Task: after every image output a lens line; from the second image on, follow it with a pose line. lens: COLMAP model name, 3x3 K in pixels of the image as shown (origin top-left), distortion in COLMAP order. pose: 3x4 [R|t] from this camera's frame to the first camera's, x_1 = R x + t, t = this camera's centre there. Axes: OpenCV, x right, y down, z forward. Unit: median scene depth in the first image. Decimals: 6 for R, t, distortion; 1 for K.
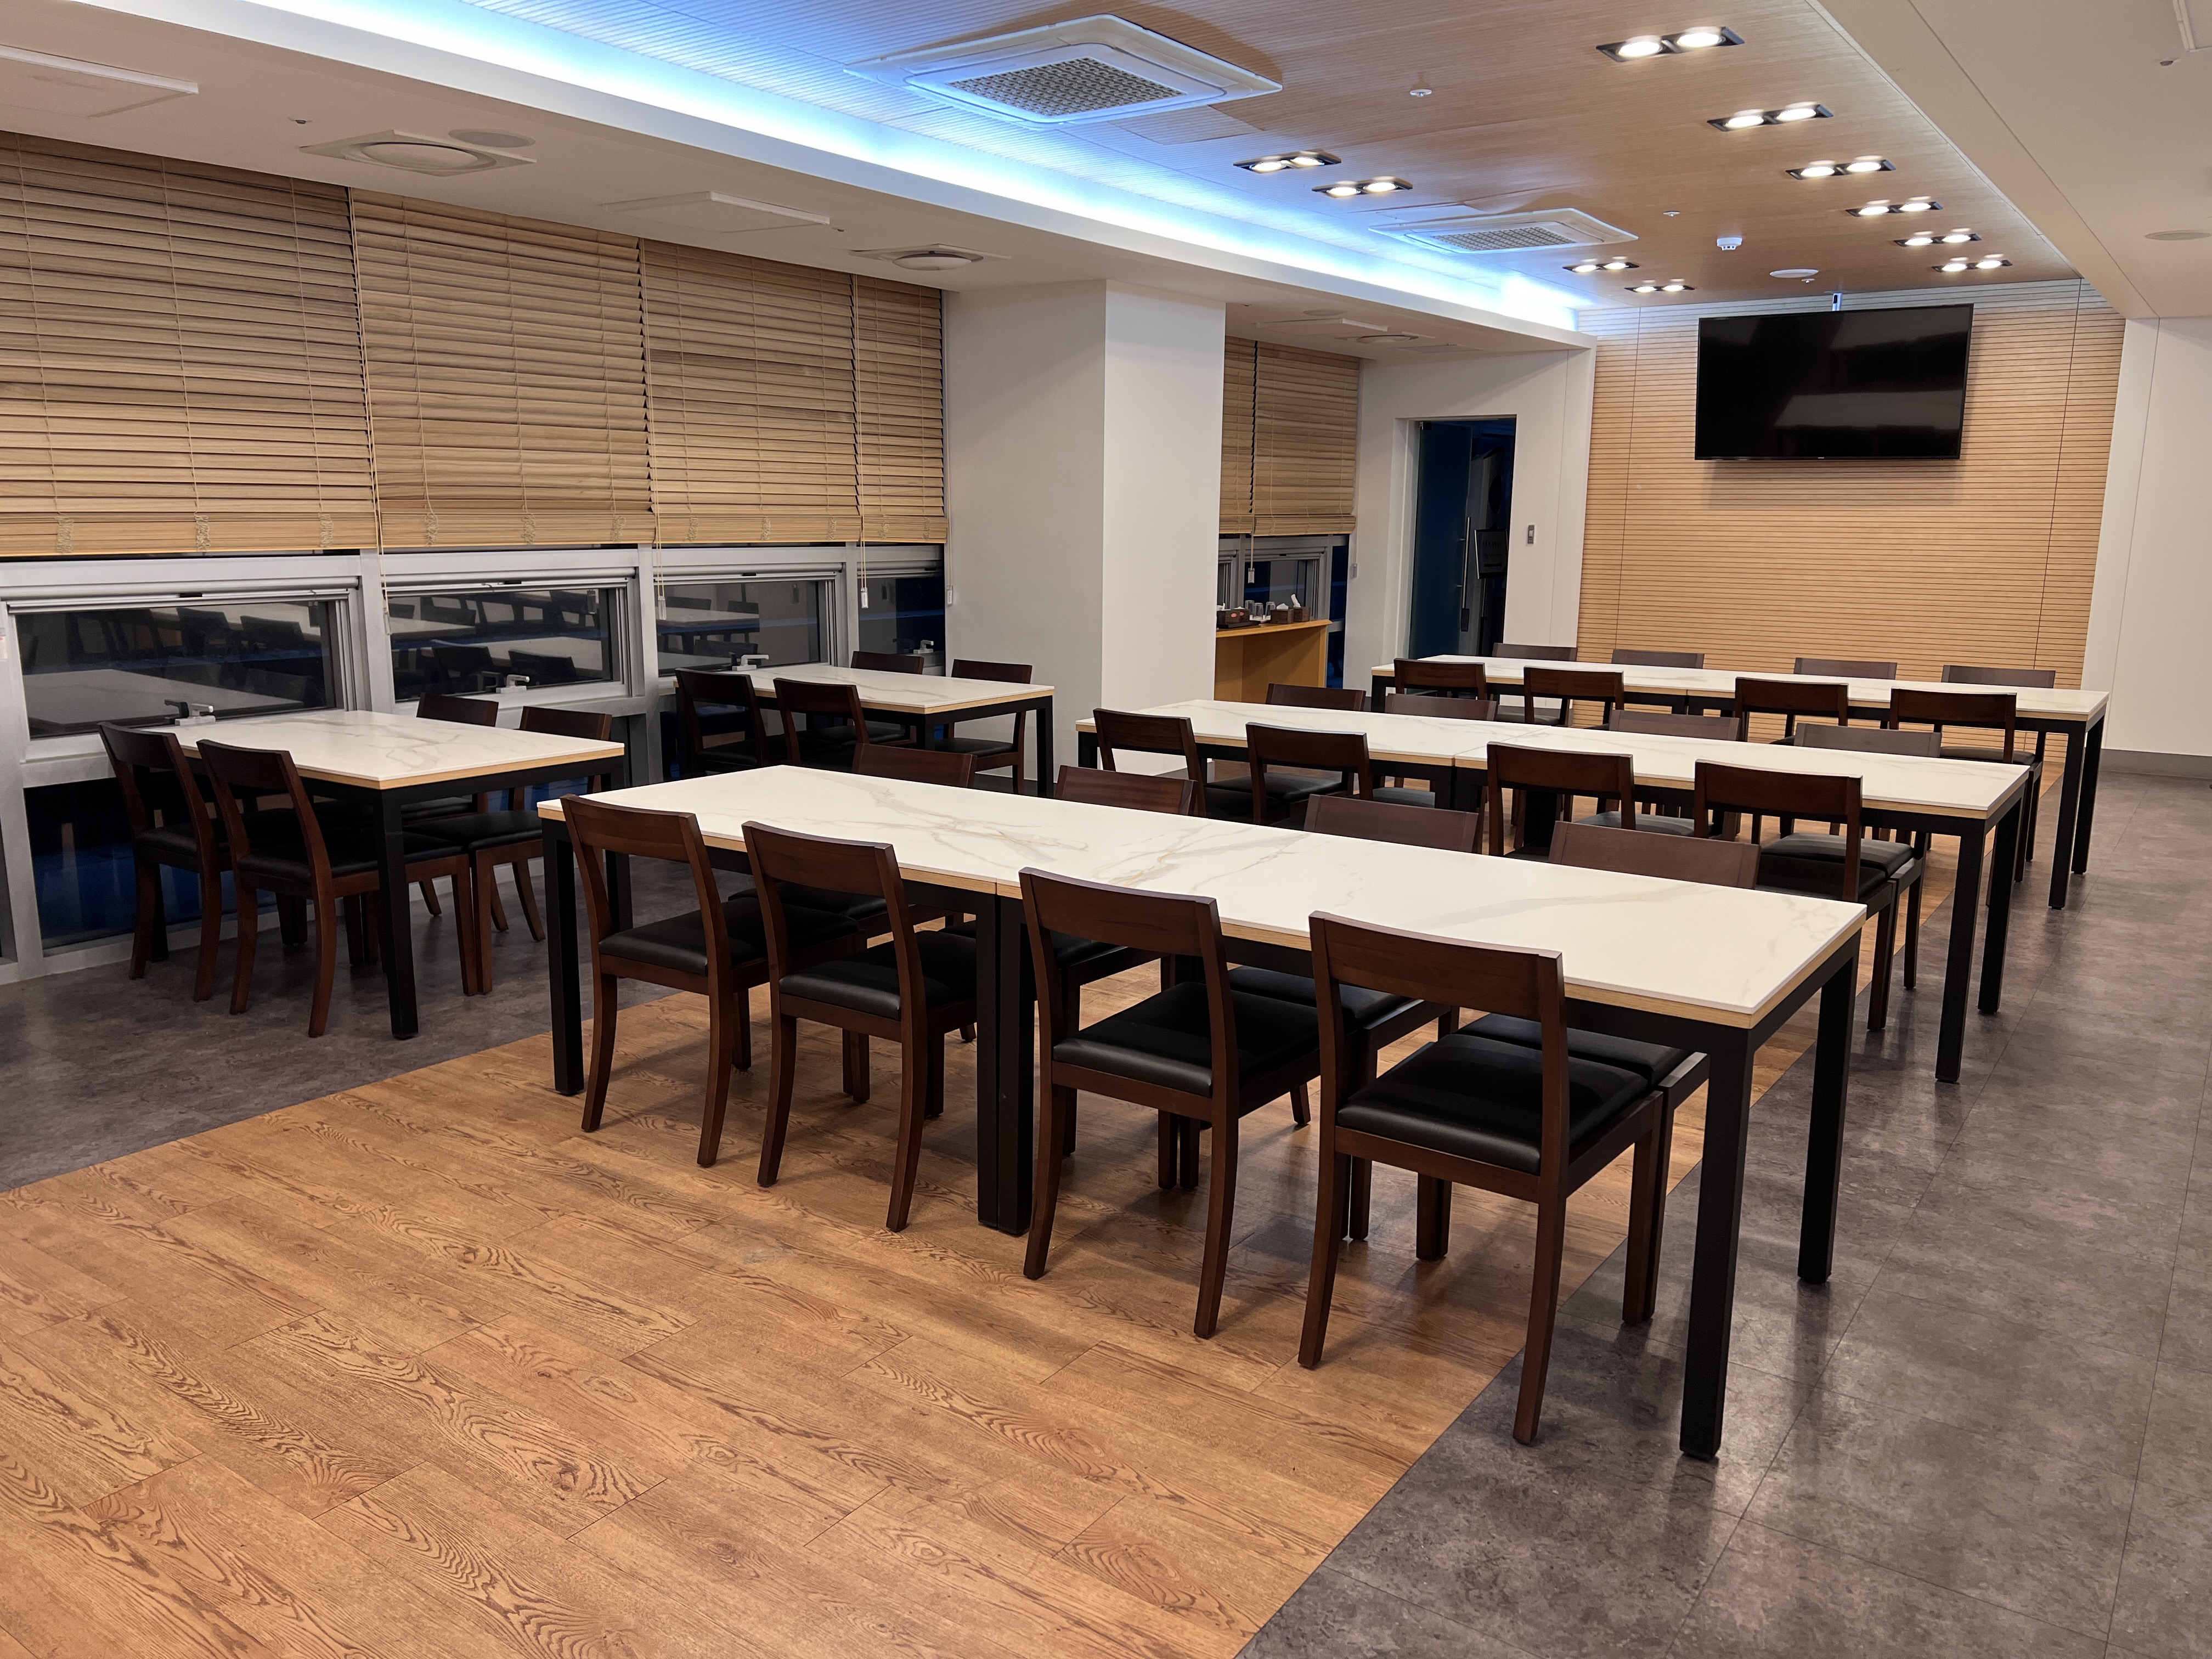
lens RADIAL K [[1689.3, 0, 1106.9], [0, 1689.3, 887.1], [0, 0, 1]] dist [0.073414, -0.069943]
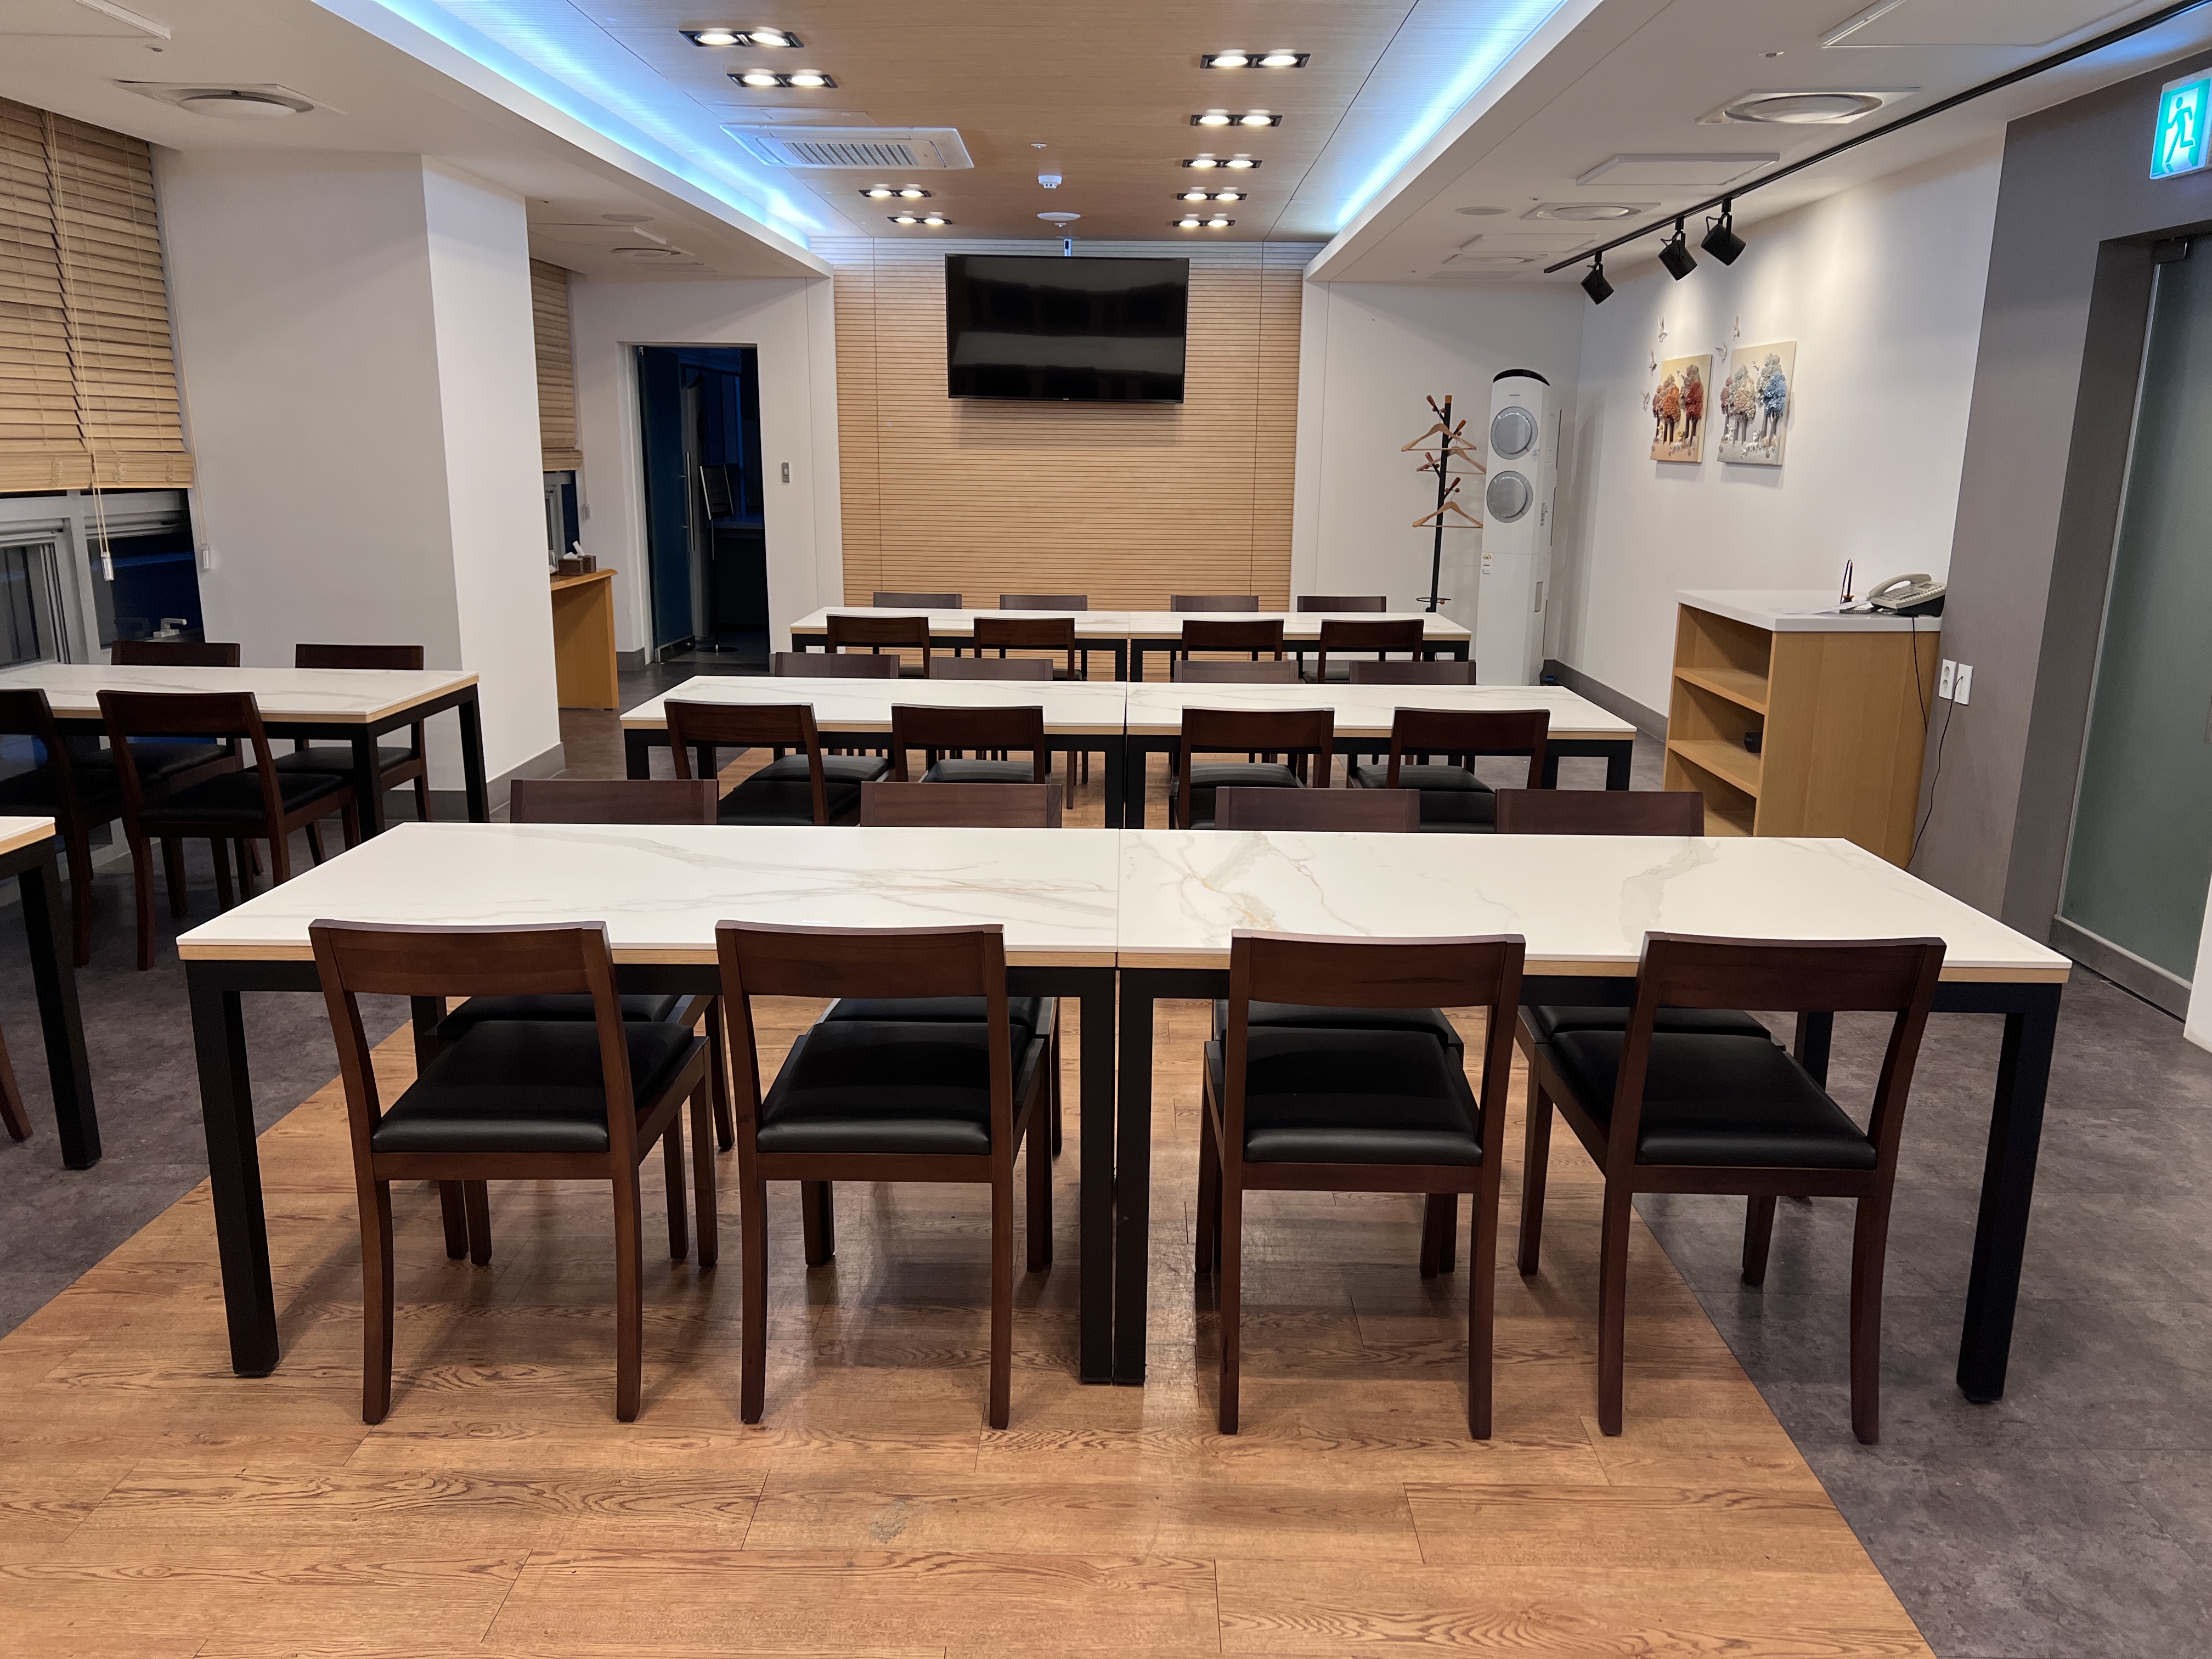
lens RADIAL K [[1746.2, 0, 1150.8], [0, 1746.2, 828.3], [0, 0, 1]] dist [0.065479, -0.077974]
pose [[0.821261, -0.121679, 0.557426, -0.214497], [0.123024, 0.991778, 0.035241, -0.034666], [-0.557131, 0.039635, 0.829478, 0.145650]]
